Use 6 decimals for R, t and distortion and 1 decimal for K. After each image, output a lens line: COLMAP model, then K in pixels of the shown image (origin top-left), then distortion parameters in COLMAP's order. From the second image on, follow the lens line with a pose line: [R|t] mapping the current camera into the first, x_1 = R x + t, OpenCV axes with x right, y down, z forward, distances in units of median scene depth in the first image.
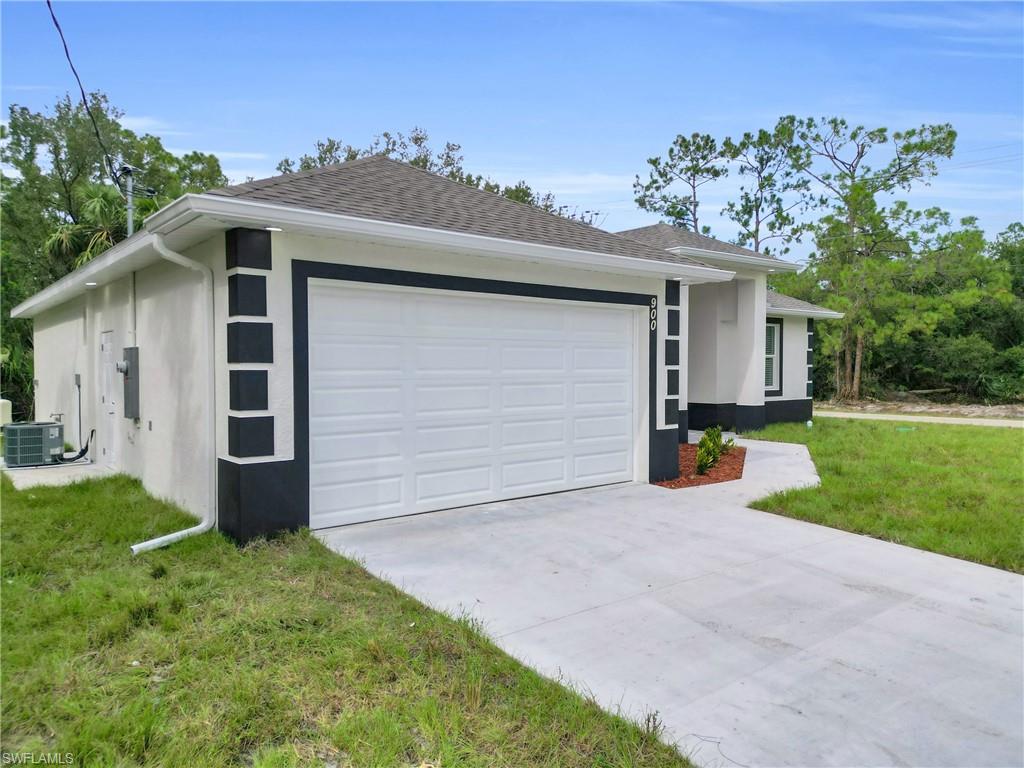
lens RADIAL K [[725.4, 0, 512.0], [0, 725.4, 384.0], [0, 0, 1]] dist [0.055900, 0.000069]
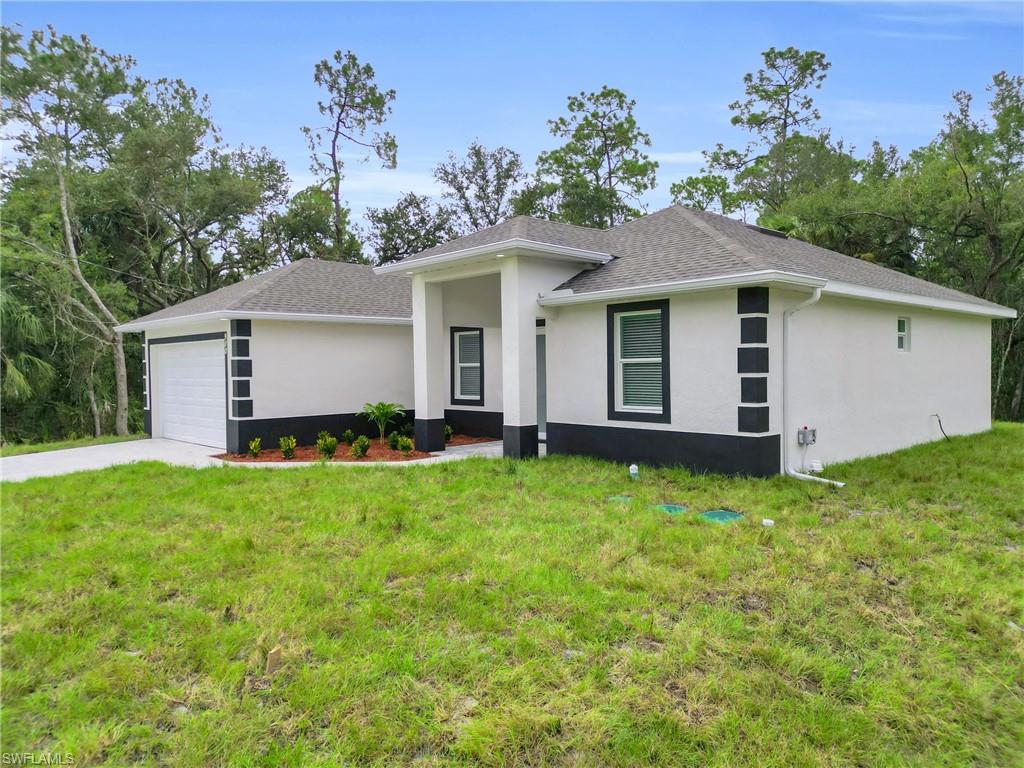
lens RADIAL K [[725.4, 0, 512.0], [0, 725.4, 384.0], [0, 0, 1]] dist [0.055900, 0.000069]
pose [[0.062388, 0.022217, -0.997805, 1.754230], [-0.012988, 0.999686, 0.021447, -0.051753], [0.997967, 0.011621, 0.062657, 1.488356]]
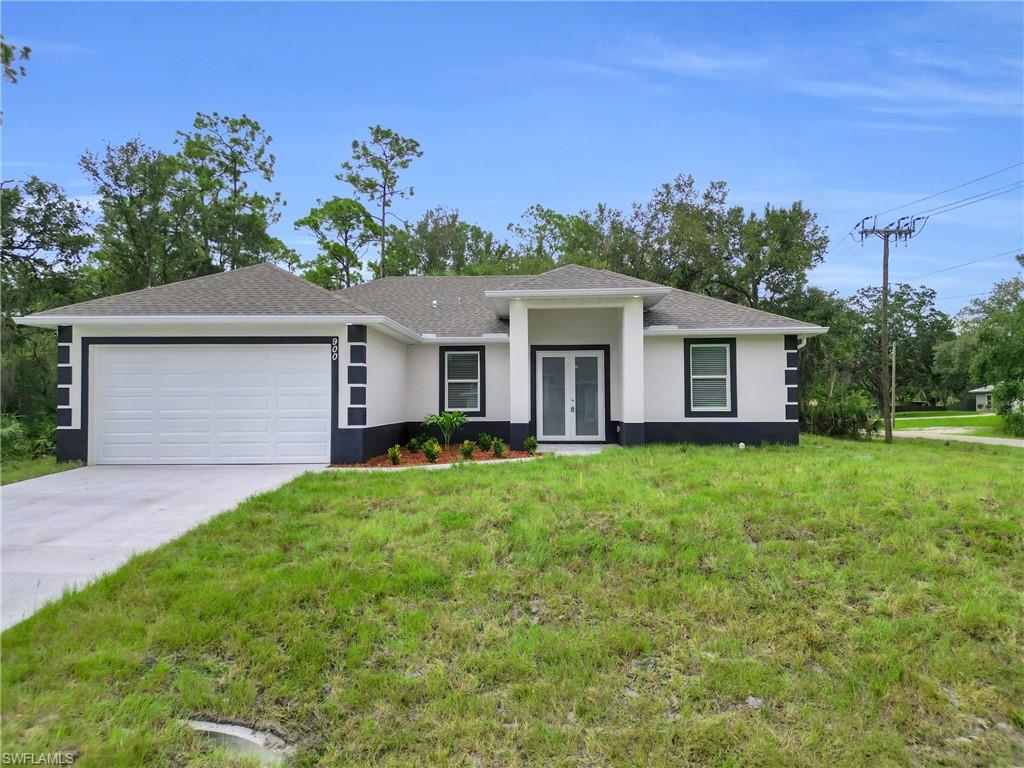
lens RADIAL K [[725.4, 0, 512.0], [0, 725.4, 384.0], [0, 0, 1]] dist [0.055900, 0.000069]
pose [[0.747443, -0.022408, -0.663948, 1.419991], [-0.012284, 0.998794, -0.047538, 0.039407], [0.664213, 0.043688, 0.746266, 0.139950]]
